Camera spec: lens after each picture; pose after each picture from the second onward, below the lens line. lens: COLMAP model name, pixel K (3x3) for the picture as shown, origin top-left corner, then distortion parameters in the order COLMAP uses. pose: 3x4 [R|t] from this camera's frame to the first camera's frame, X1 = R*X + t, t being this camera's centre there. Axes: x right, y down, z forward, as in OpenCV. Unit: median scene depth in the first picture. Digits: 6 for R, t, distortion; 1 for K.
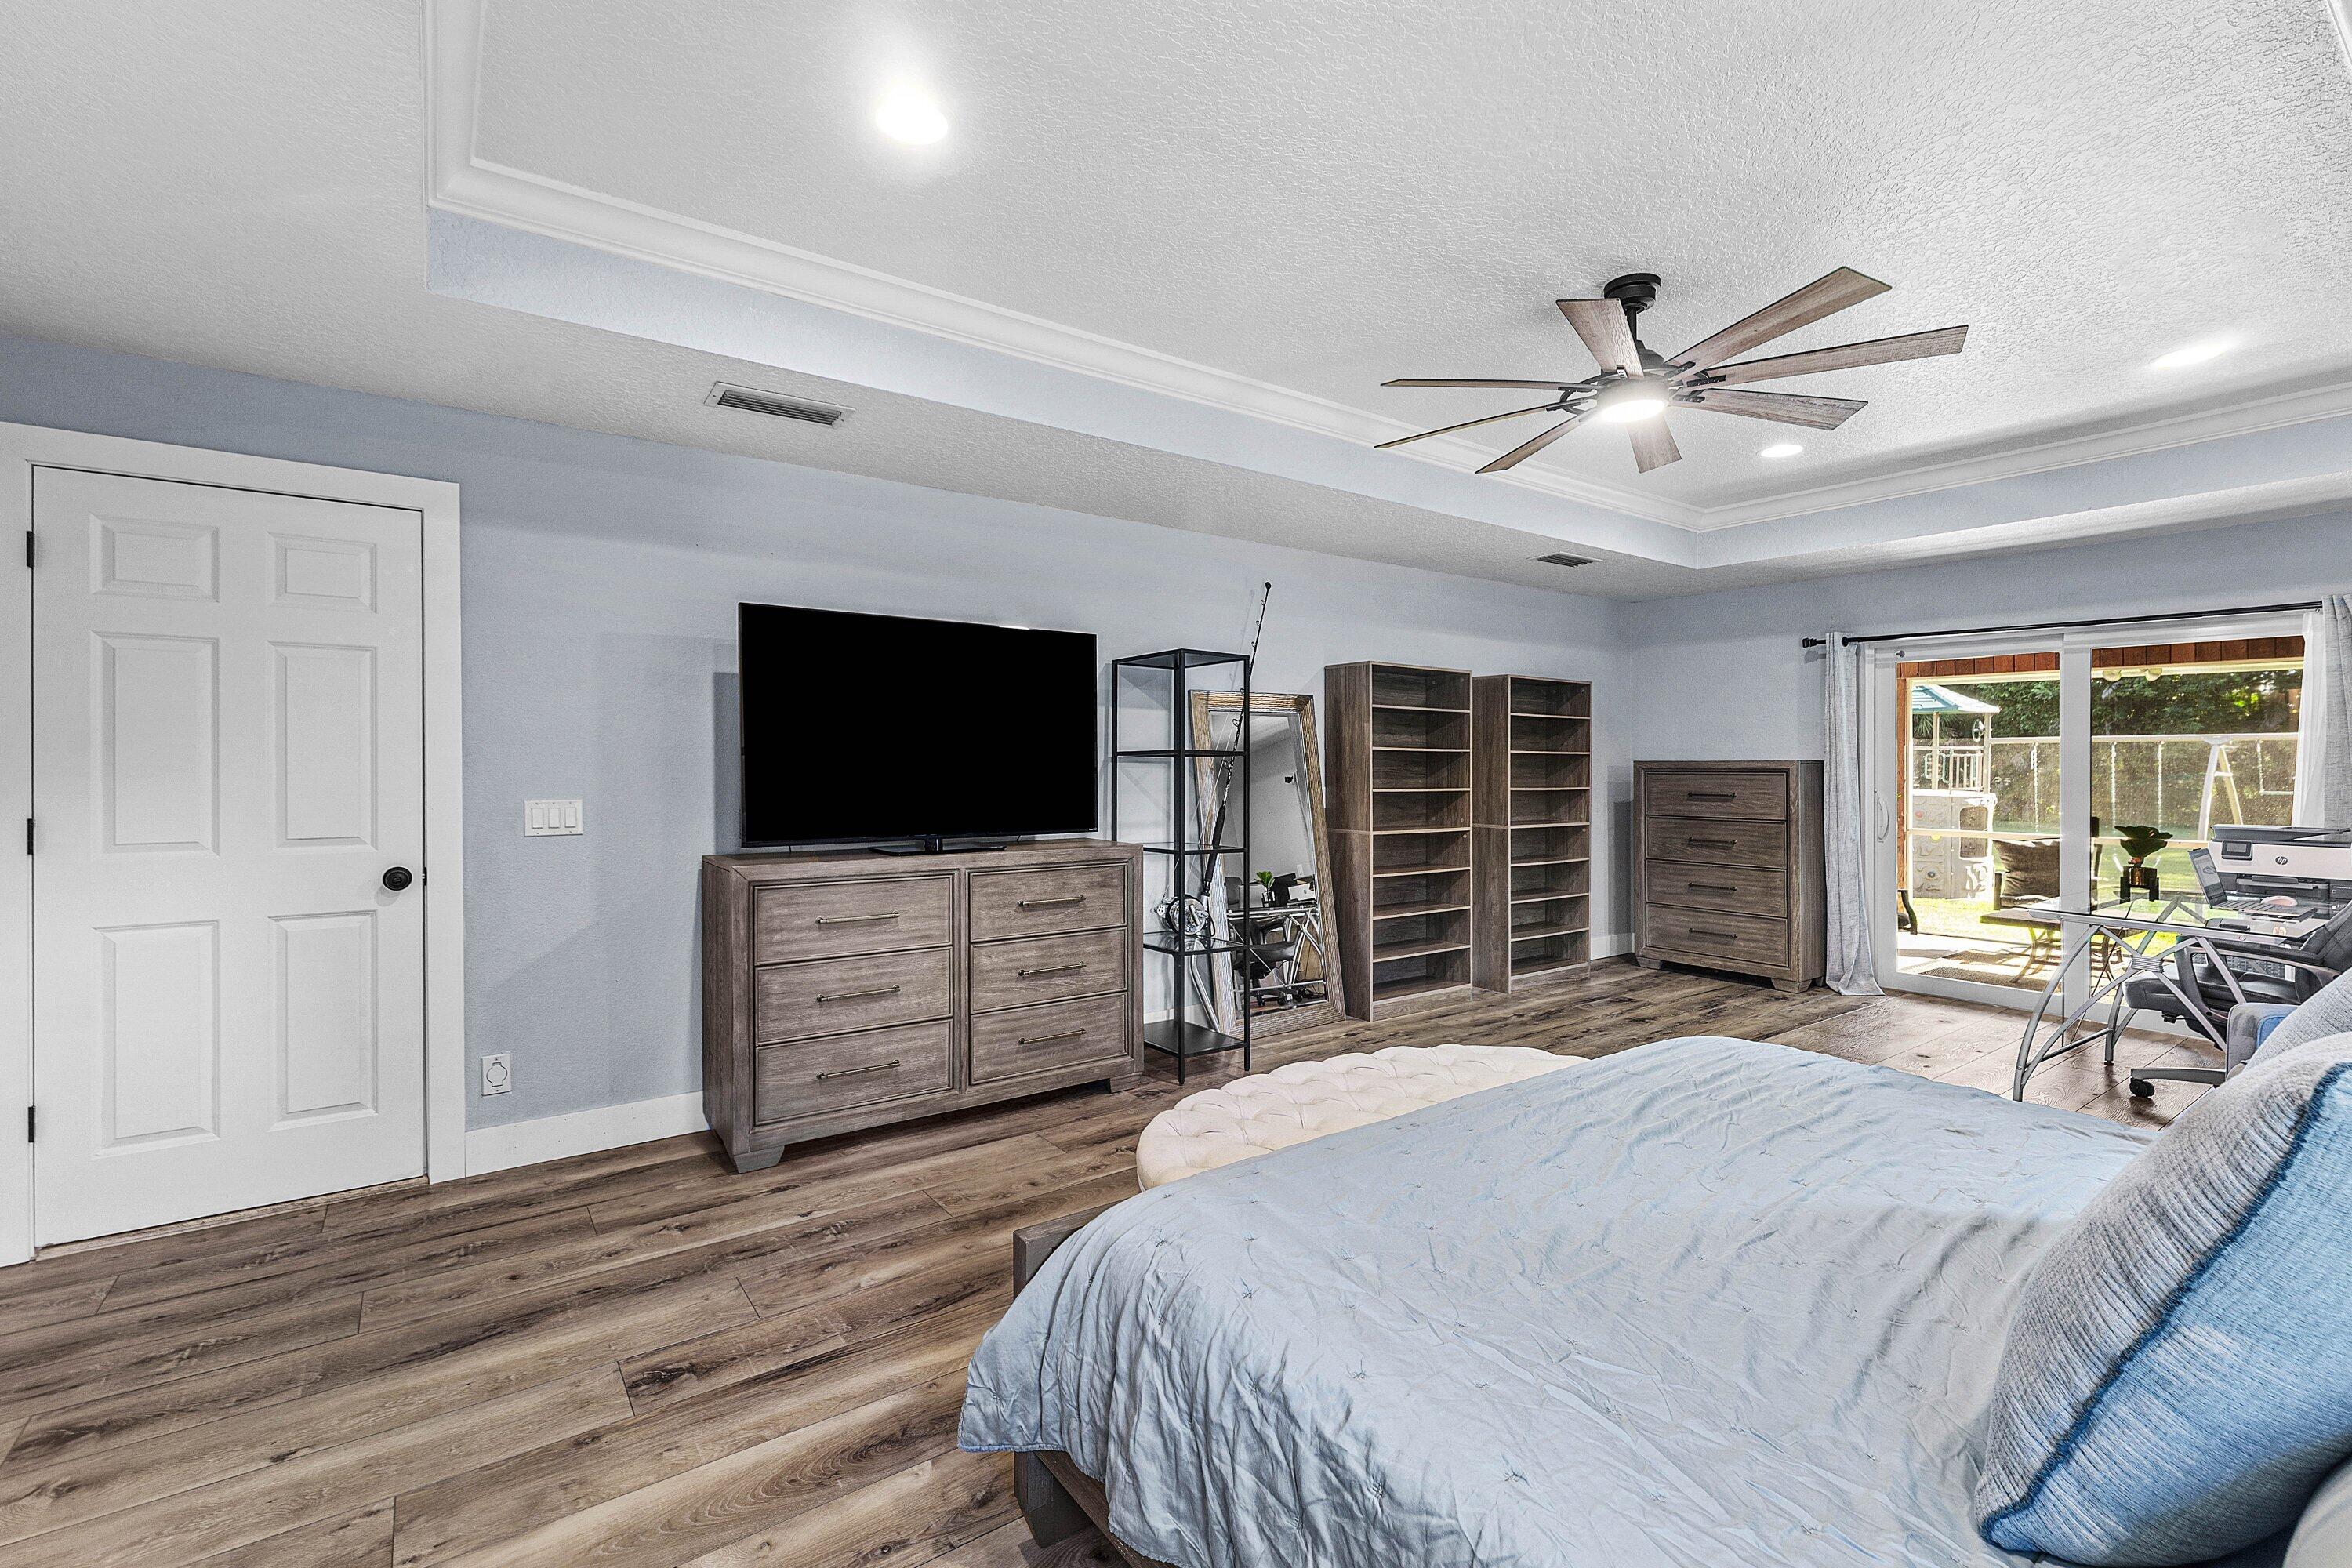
lens RADIAL K [[1022.6, 0, 1158.3], [0, 1022.6, 759.7], [0, 0, 1]] dist [-0.015540, 0.000437]
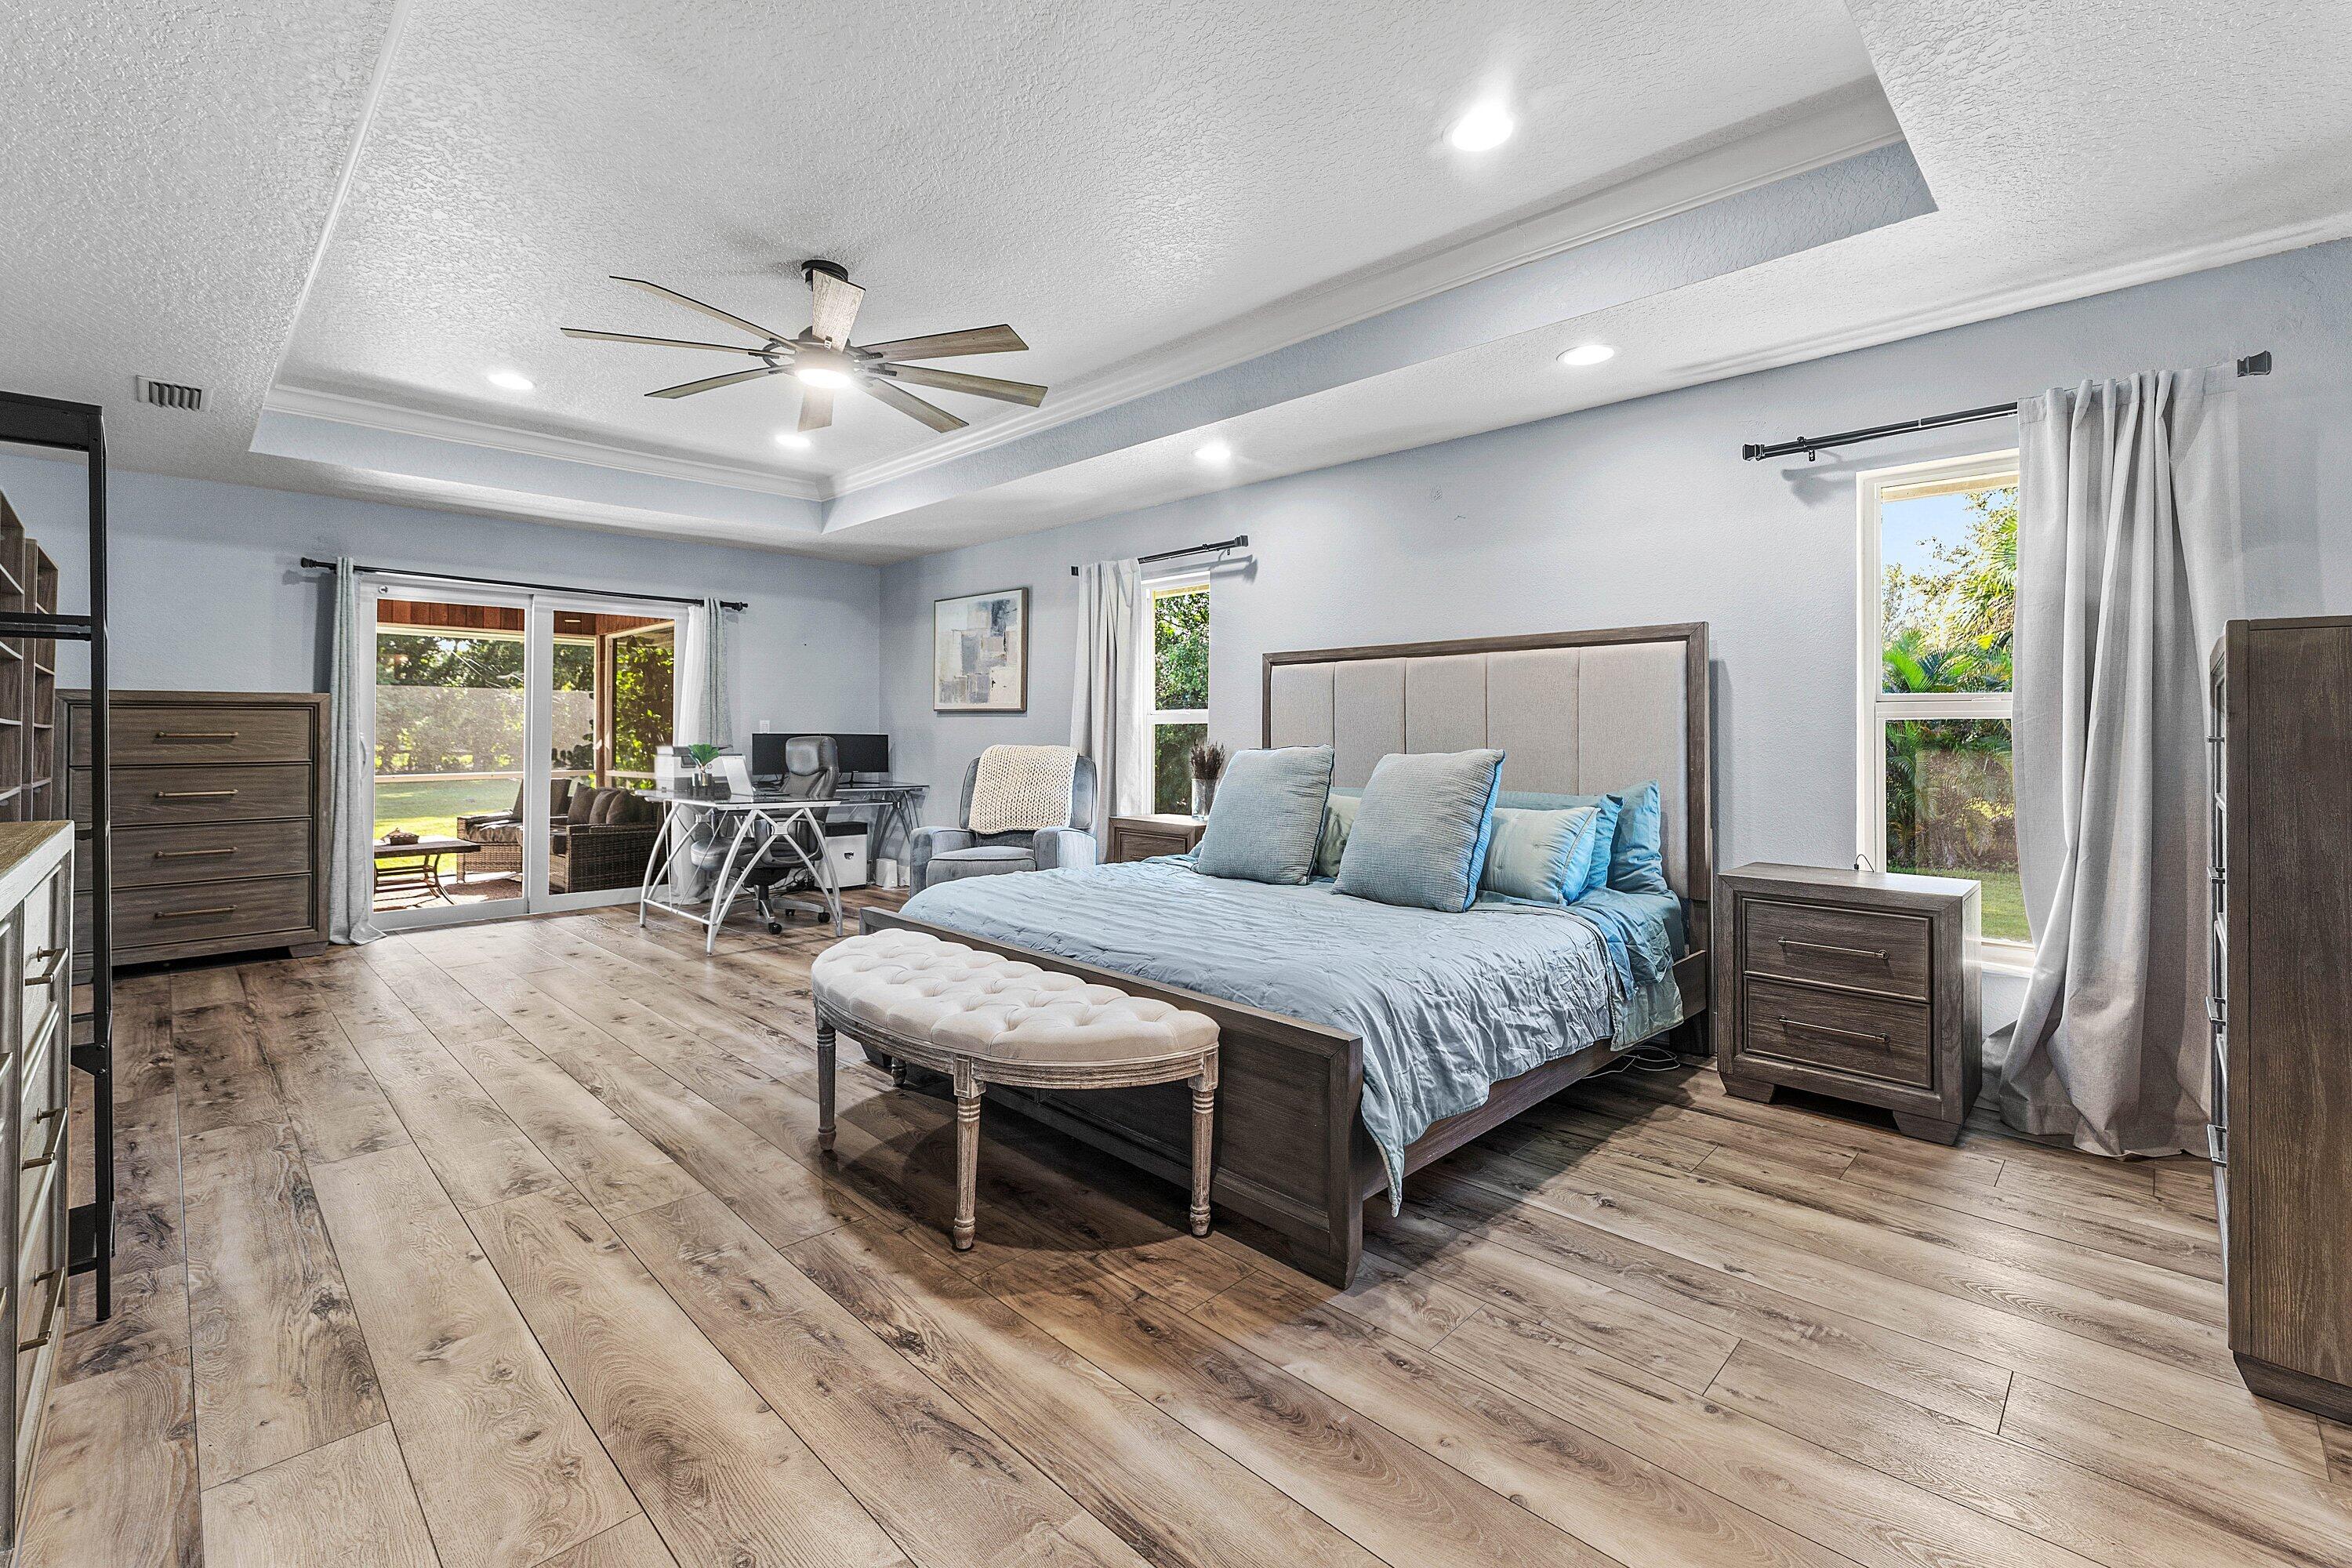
lens RADIAL K [[995.7, 0, 1186.0], [0, 995.7, 744.0], [0, 0, 1]] dist [-0.001108, -0.000510]
pose [[-0.177599, -0.017701, 0.983944, -0.700720], [-0.007561, 0.999833, 0.016622, 0.046098], [-0.984074, -0.004488, -0.177703, 0.776419]]
